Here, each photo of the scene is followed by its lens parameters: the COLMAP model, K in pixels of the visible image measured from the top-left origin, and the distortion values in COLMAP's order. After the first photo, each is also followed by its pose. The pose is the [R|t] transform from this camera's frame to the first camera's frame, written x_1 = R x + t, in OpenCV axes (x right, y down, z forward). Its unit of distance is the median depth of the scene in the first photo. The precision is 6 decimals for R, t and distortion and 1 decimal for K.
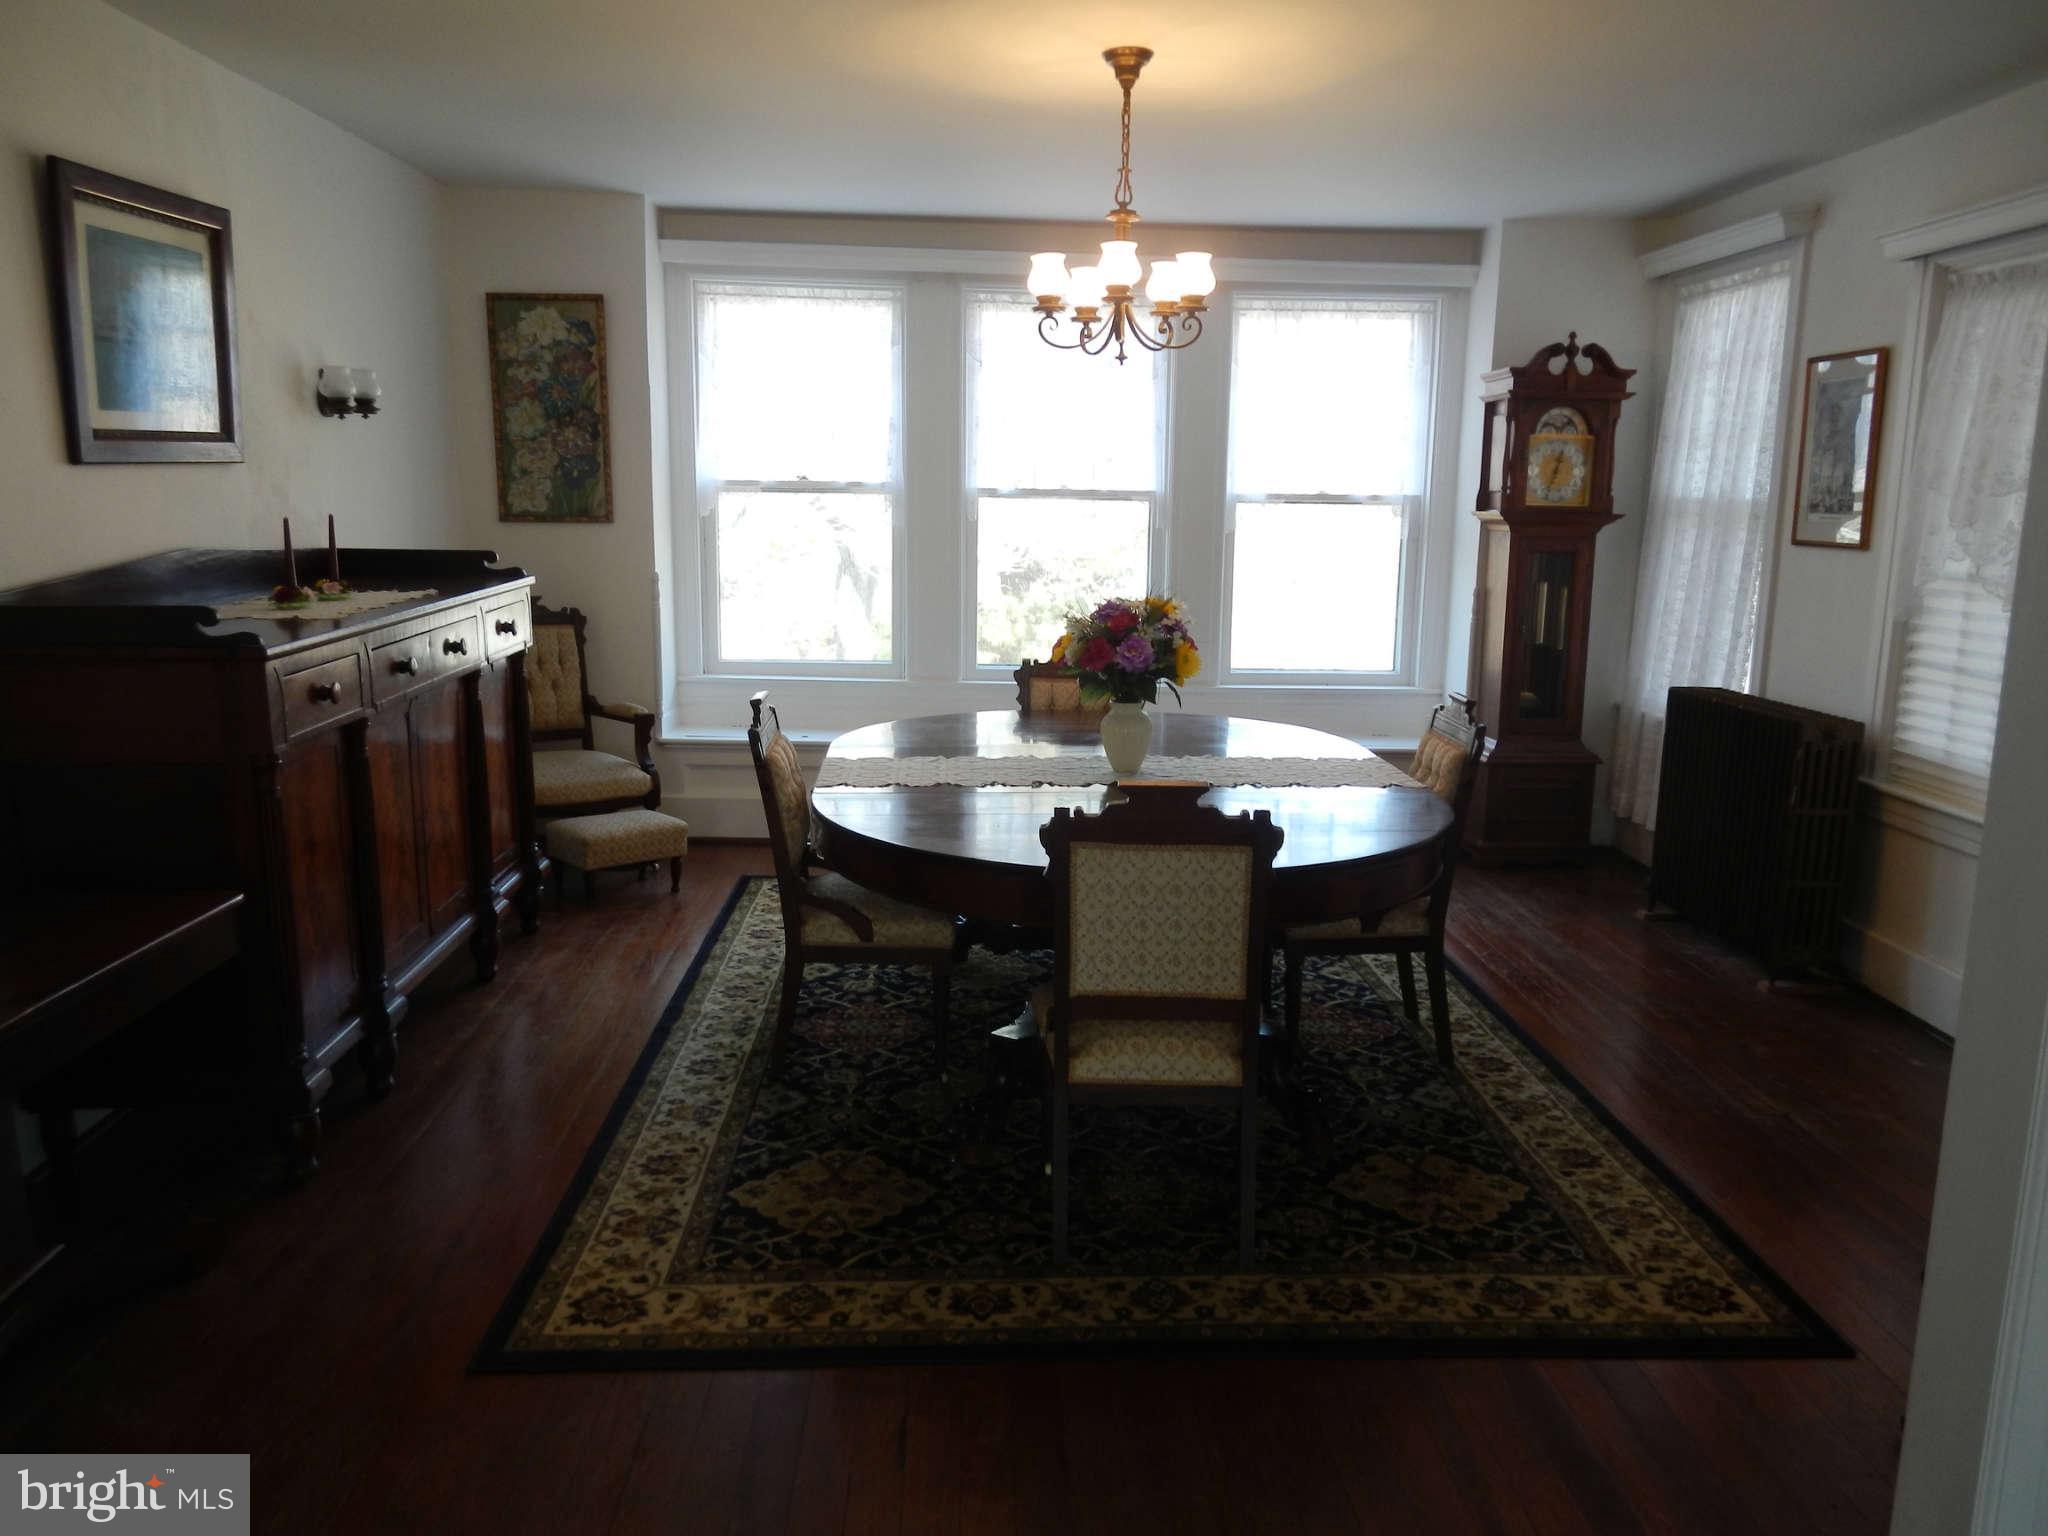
lens RADIAL K [[1565.5, 0, 1022.3], [0, 1565.5, 758.4], [0, 0, 1]] dist [0.003538, 0.063876]
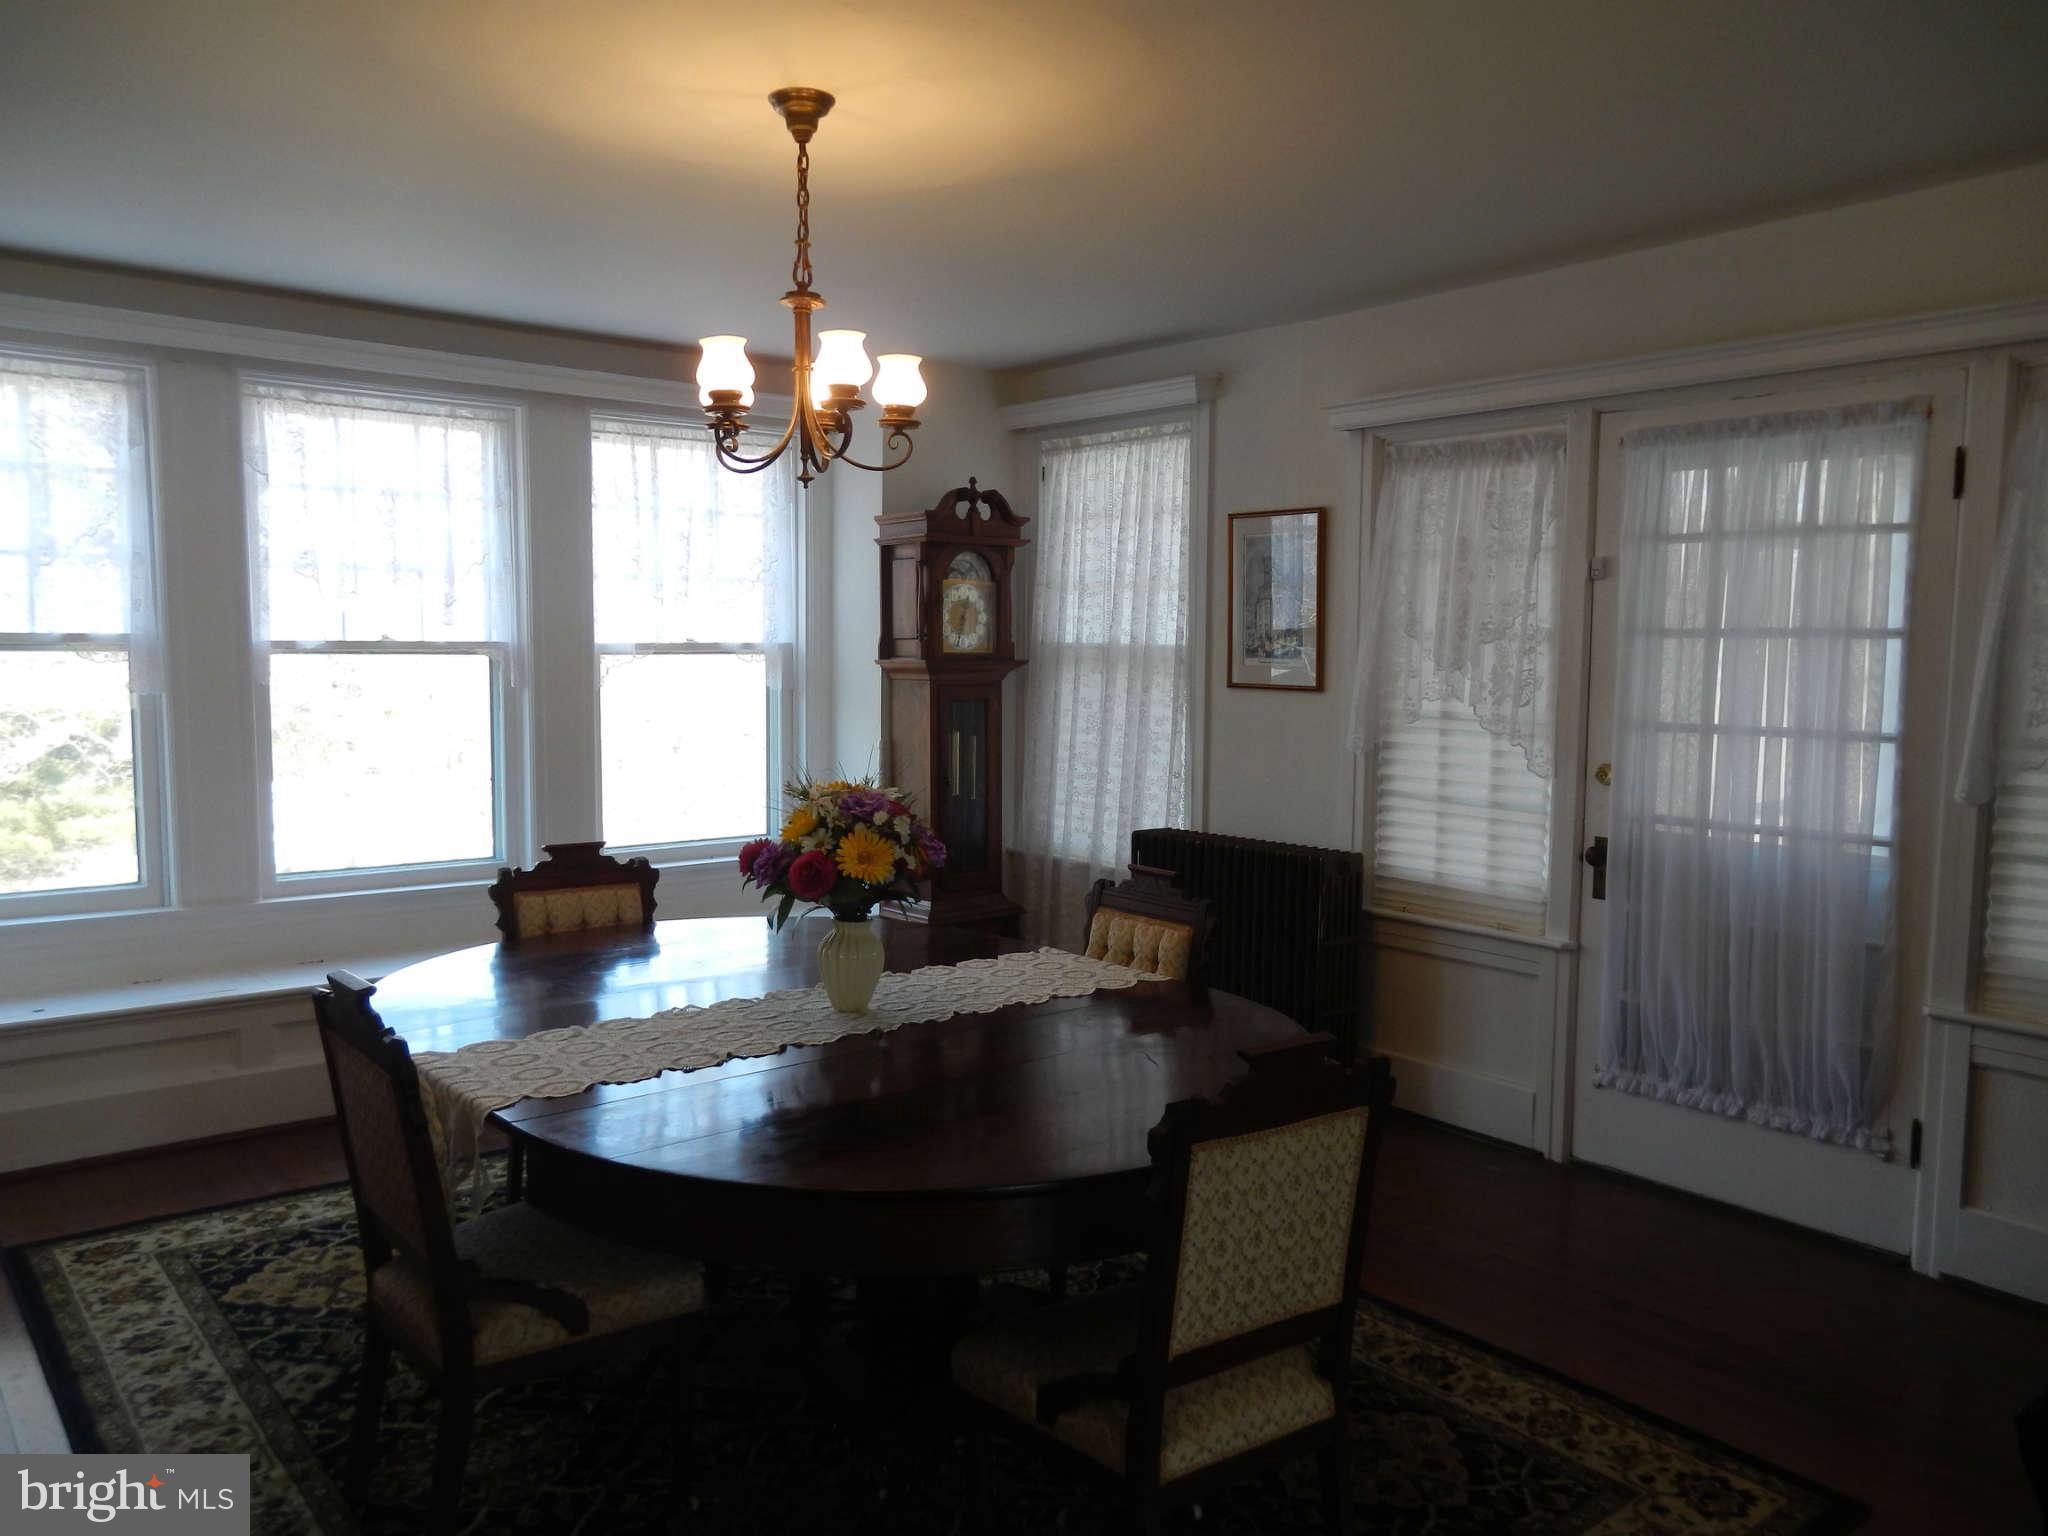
lens RADIAL K [[1553.5, 0, 1021.7], [0, 1553.5, 763.6], [0, 0, 1]] dist [0.011605, 0.018149]
pose [[0.803179, -0.059583, 0.592750, -0.264060], [0.109148, 0.992861, -0.048093, -0.055911], [-0.585653, 0.103325, 0.803949, 0.279014]]
